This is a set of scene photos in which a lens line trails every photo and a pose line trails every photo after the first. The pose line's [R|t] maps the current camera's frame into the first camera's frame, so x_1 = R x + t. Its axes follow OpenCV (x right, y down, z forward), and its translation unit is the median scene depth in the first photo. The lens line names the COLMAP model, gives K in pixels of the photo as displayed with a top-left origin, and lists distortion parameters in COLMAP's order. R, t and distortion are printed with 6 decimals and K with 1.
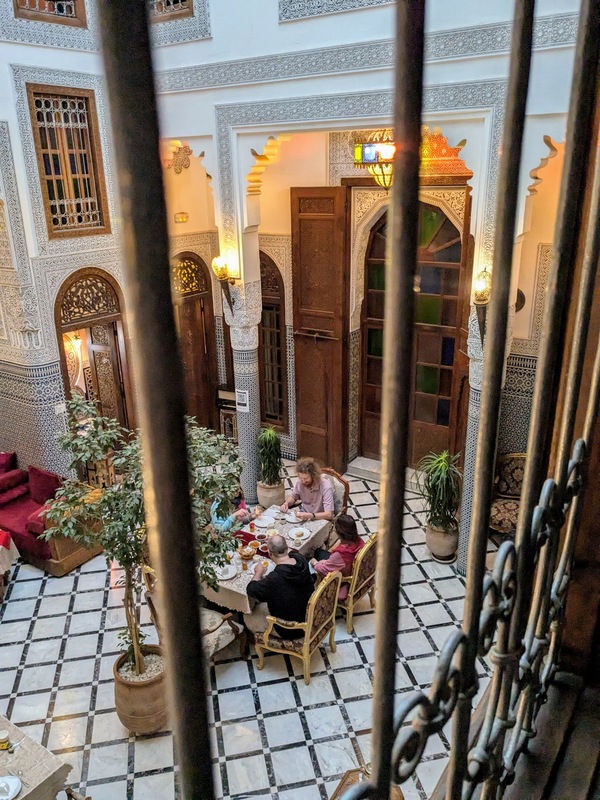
lens RADIAL K [[639.7, 0, 300.0], [0, 639.7, 400.0], [0, 0, 1]] dist [-0.003028, -0.000805]
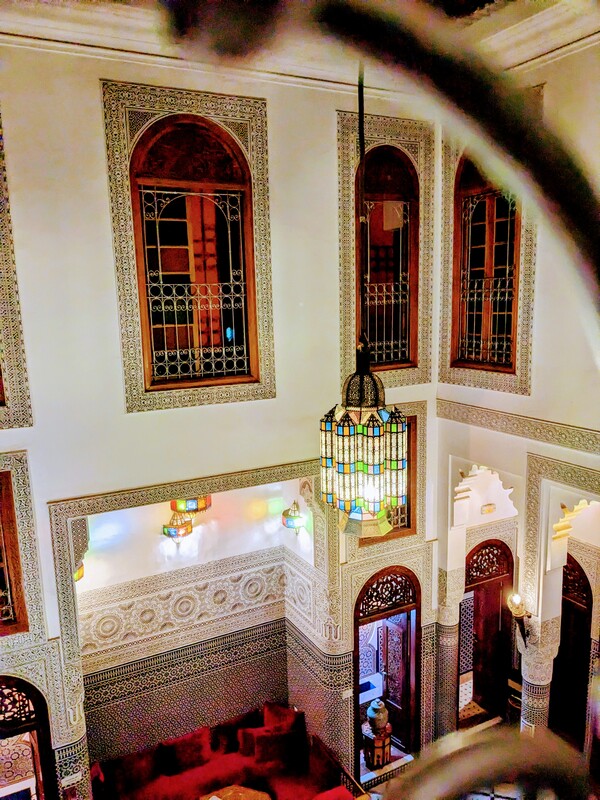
lens RADIAL K [[639.7, 0, 300.0], [0, 639.7, 400.0], [0, 0, 1]] dist [-0.003028, -0.000805]
pose [[0.876988, 0.084554, -0.473015, 0.020798], [-0.159641, 0.979751, -0.120845, -0.326133], [0.453219, 0.181492, 0.872727, -0.060645]]
